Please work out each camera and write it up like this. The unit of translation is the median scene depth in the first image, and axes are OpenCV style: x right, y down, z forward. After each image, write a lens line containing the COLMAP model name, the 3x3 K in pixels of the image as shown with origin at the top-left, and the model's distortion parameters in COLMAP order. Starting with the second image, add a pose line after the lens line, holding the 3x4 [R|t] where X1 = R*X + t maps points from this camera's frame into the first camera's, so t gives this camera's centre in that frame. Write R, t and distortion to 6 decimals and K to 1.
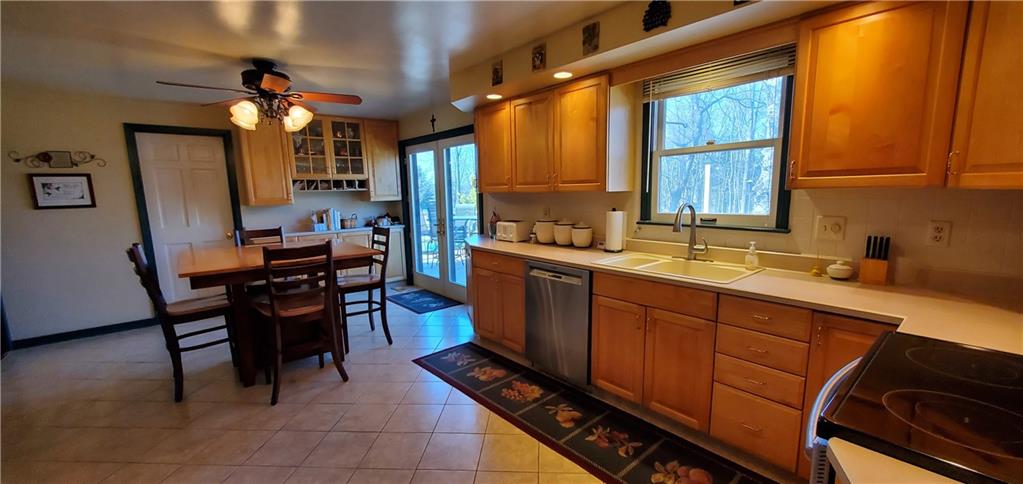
lens RADIAL K [[403.0, 0, 509.5], [0, 403.0, 250.5], [0, 0, 1]] dist [0.001247, -0.000473]
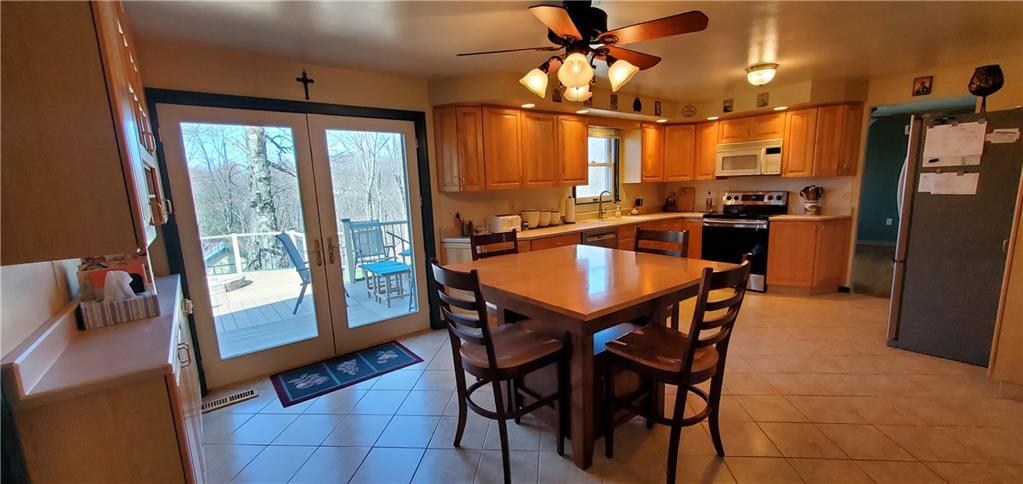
lens RADIAL K [[403.0, 0, 510.9], [0, 403.0, 249.3], [0, 0, 1]] dist [0.001247, -0.000473]
pose [[0.028811, -0.135573, 0.990348, -0.832028], [0.188849, 0.973655, 0.127793, -0.091084], [-0.981583, 0.183345, 0.053655, 0.709698]]
